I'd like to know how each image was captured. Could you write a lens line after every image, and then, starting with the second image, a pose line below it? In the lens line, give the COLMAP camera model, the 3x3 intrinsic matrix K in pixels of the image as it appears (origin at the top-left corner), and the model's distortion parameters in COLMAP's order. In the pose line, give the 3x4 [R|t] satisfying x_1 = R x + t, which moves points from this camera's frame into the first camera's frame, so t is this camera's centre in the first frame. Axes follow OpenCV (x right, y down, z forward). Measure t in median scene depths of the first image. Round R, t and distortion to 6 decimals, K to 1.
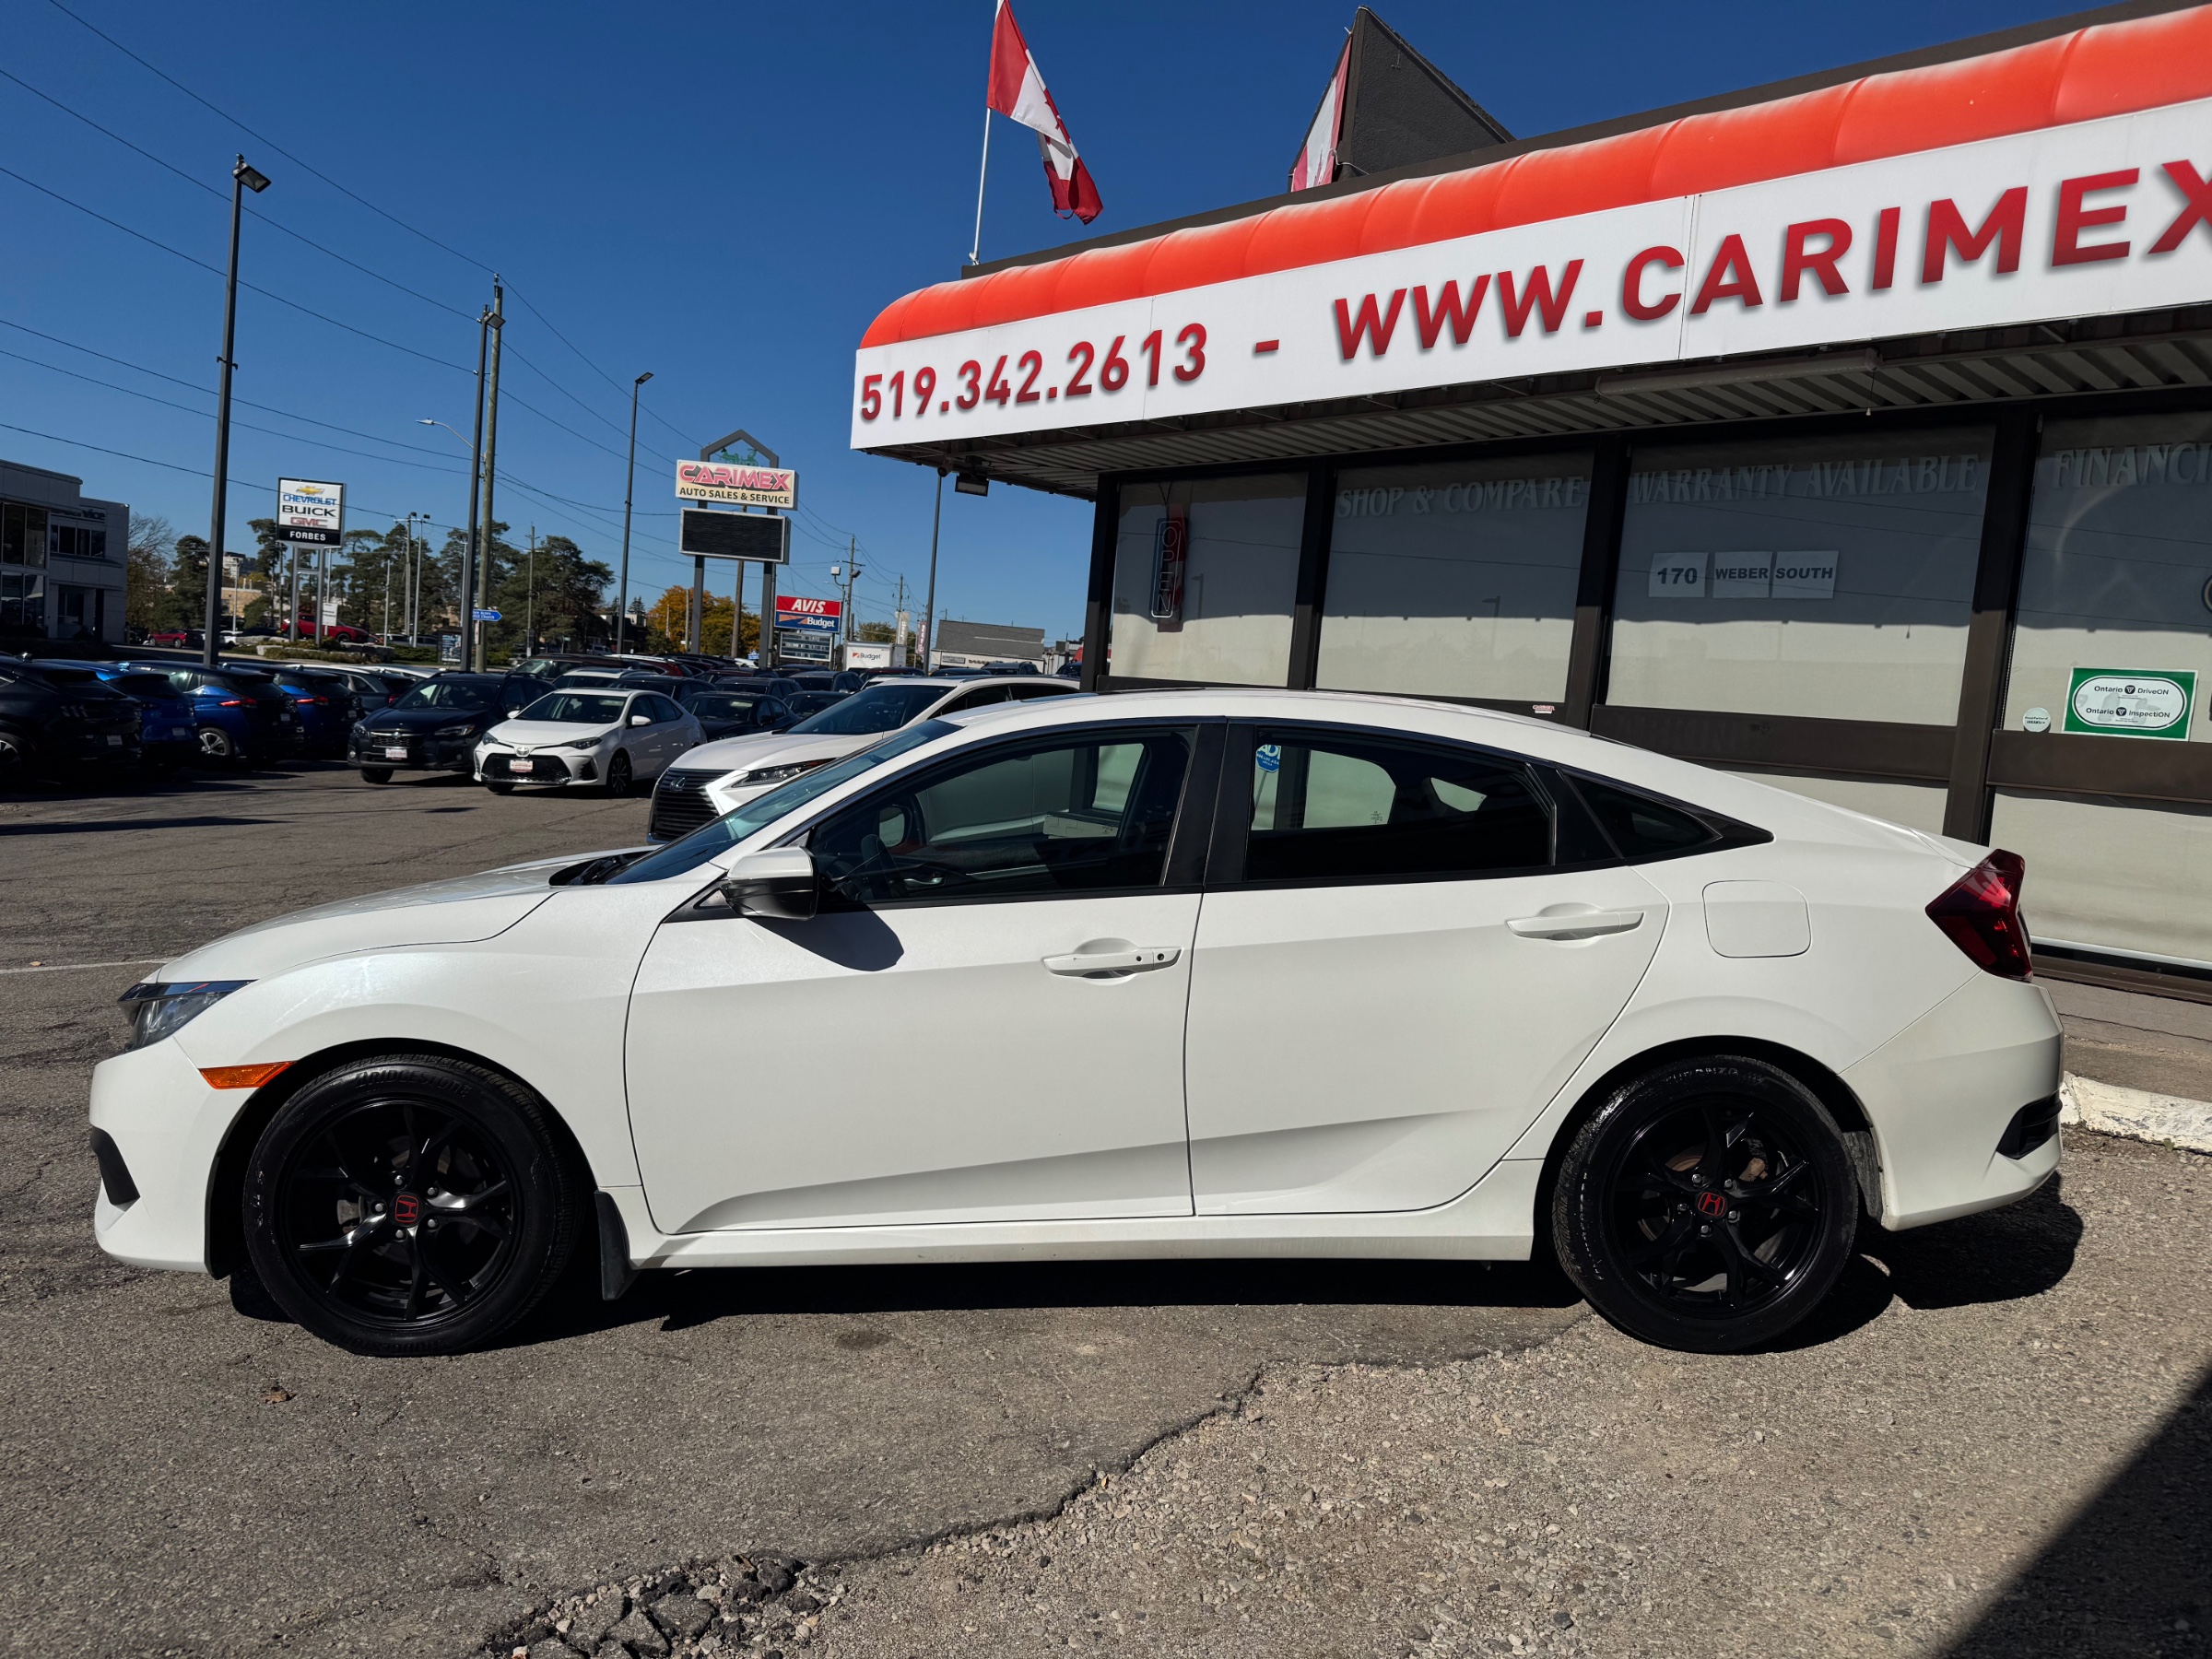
lens RADIAL K [[1562.0, 0, 1109.8], [0, 1562.0, 814.3], [0, 0, 1]] dist [0.057055, -0.060653]
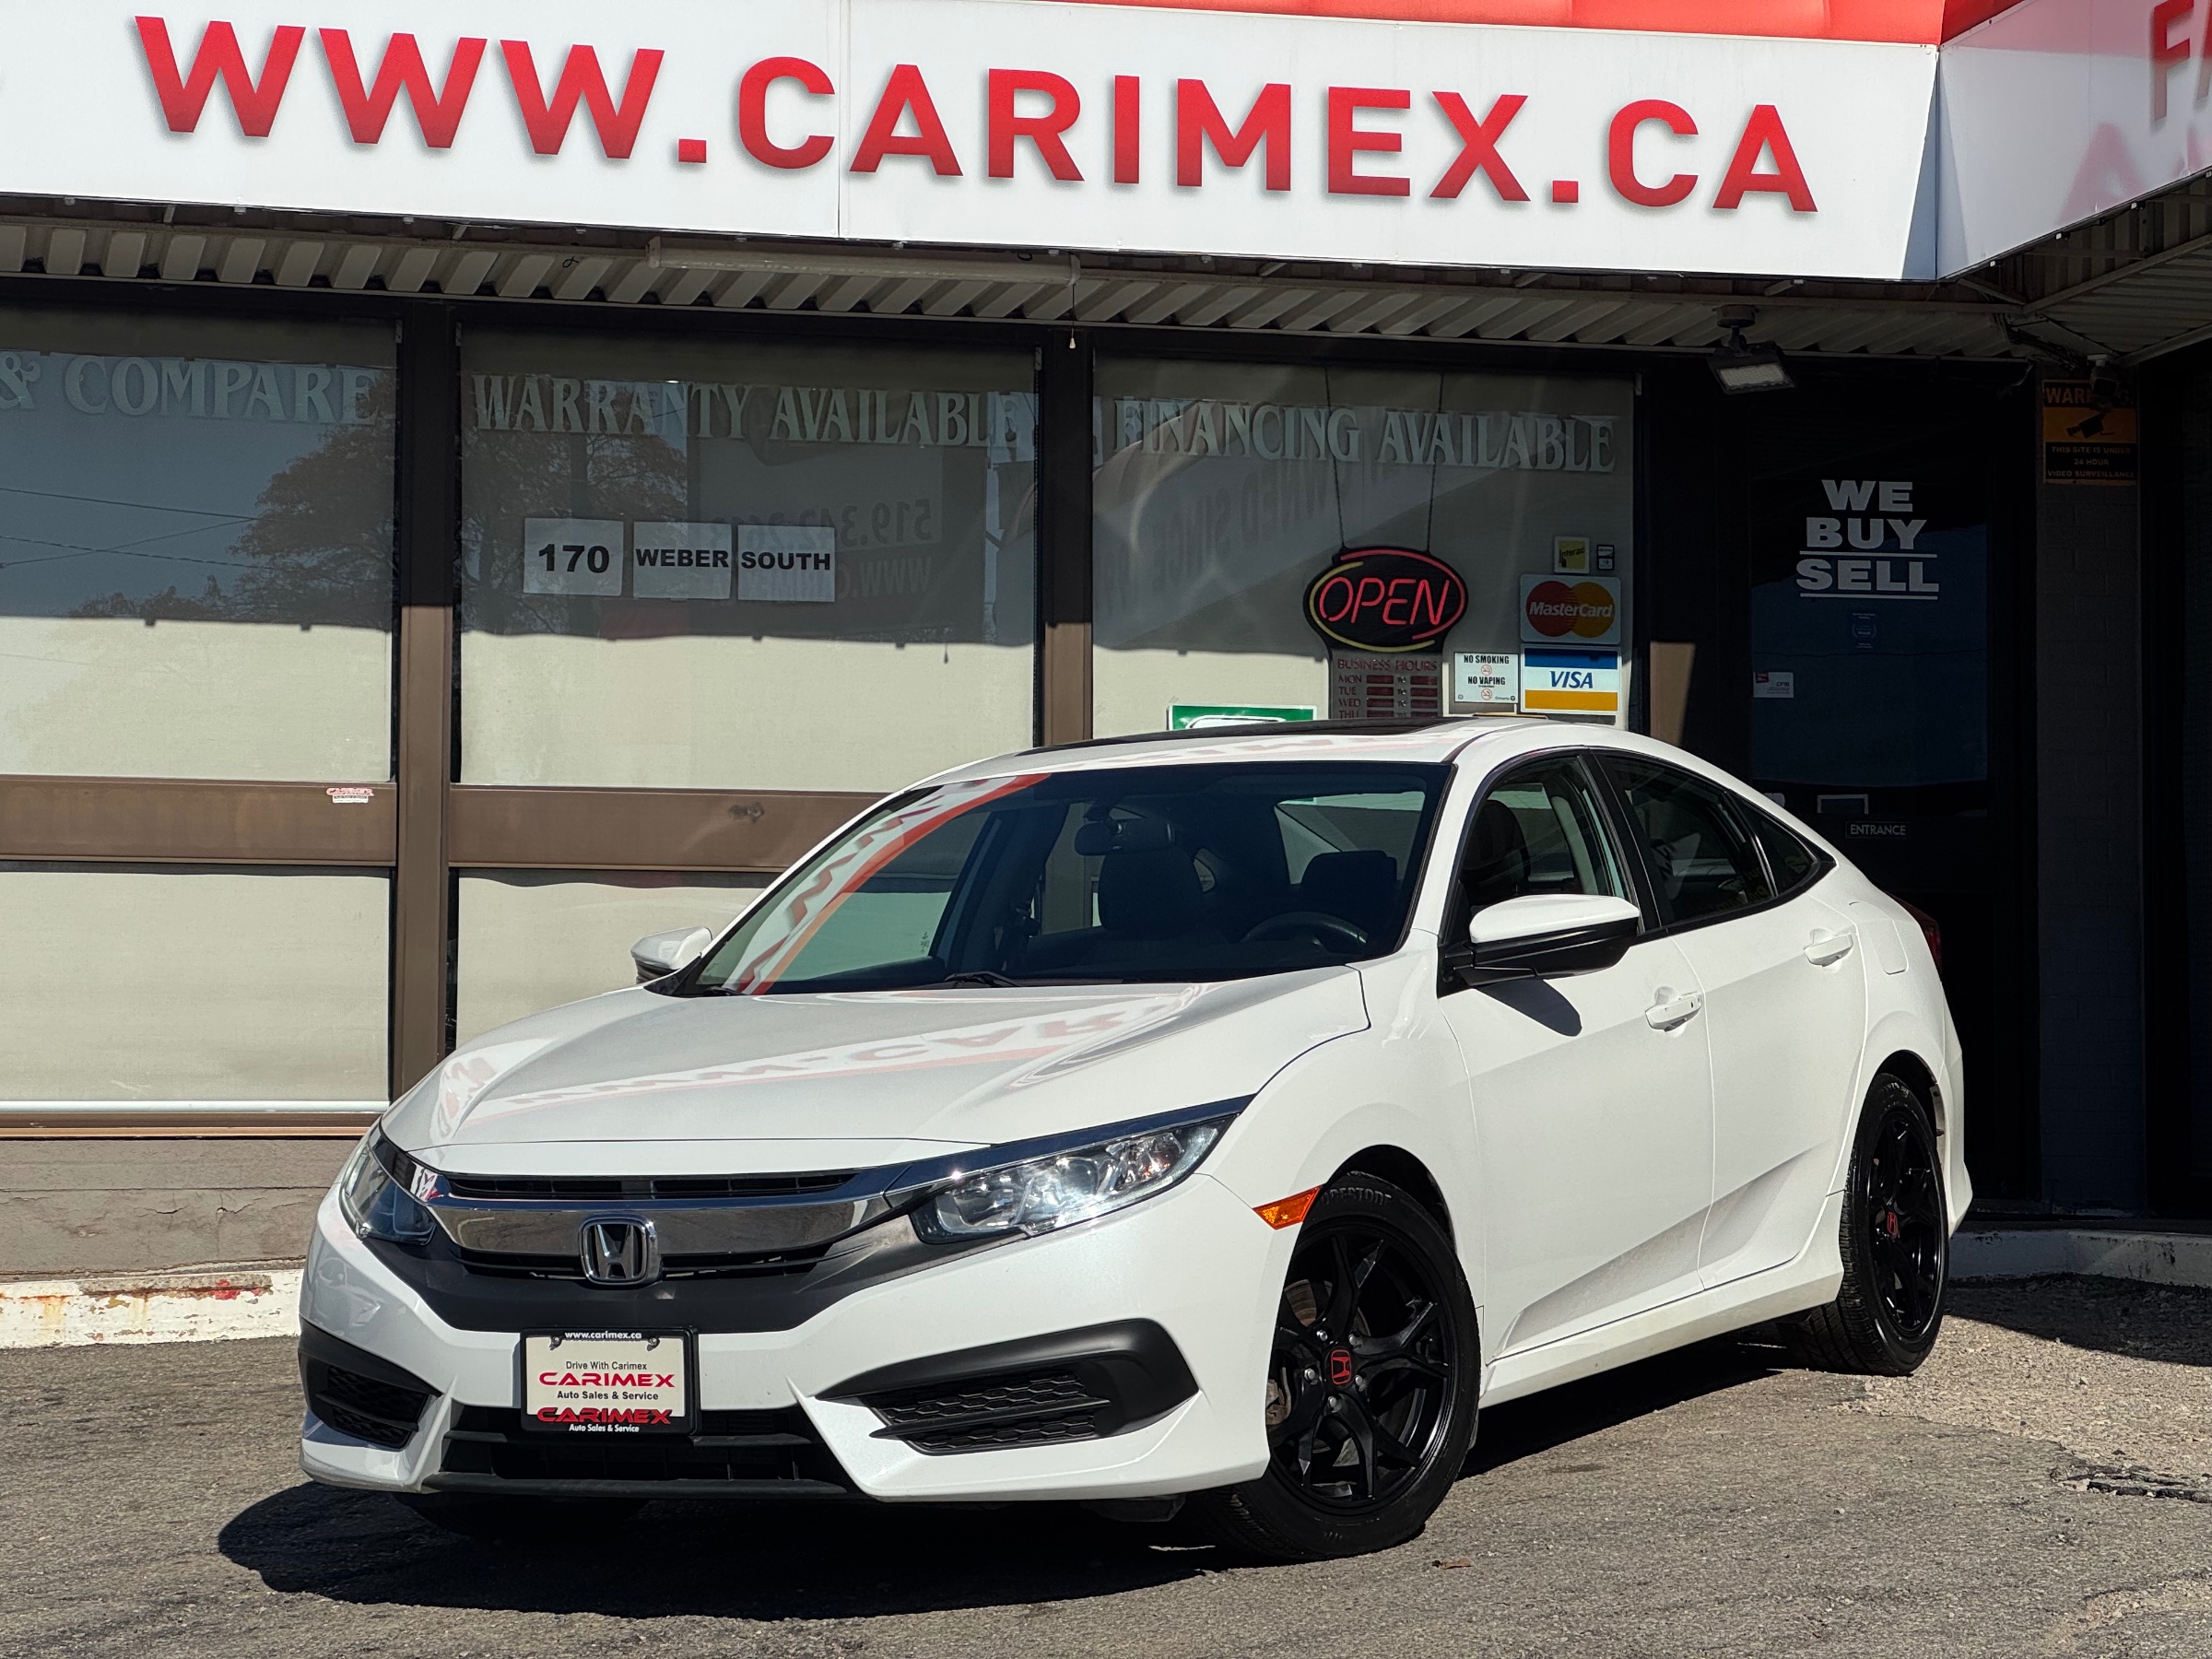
lens RADIAL K [[5074.6, 0, 1106.0], [0, 5074.6, 829.5], [0, 0, 1]] dist [-0.279584, 7.166248]
pose [[0.488366, -0.029916, 0.872126, -1.357878], [0.102677, 0.994440, -0.023385, 0.013433], [-0.866577, 0.100968, 0.488722, -0.083654]]
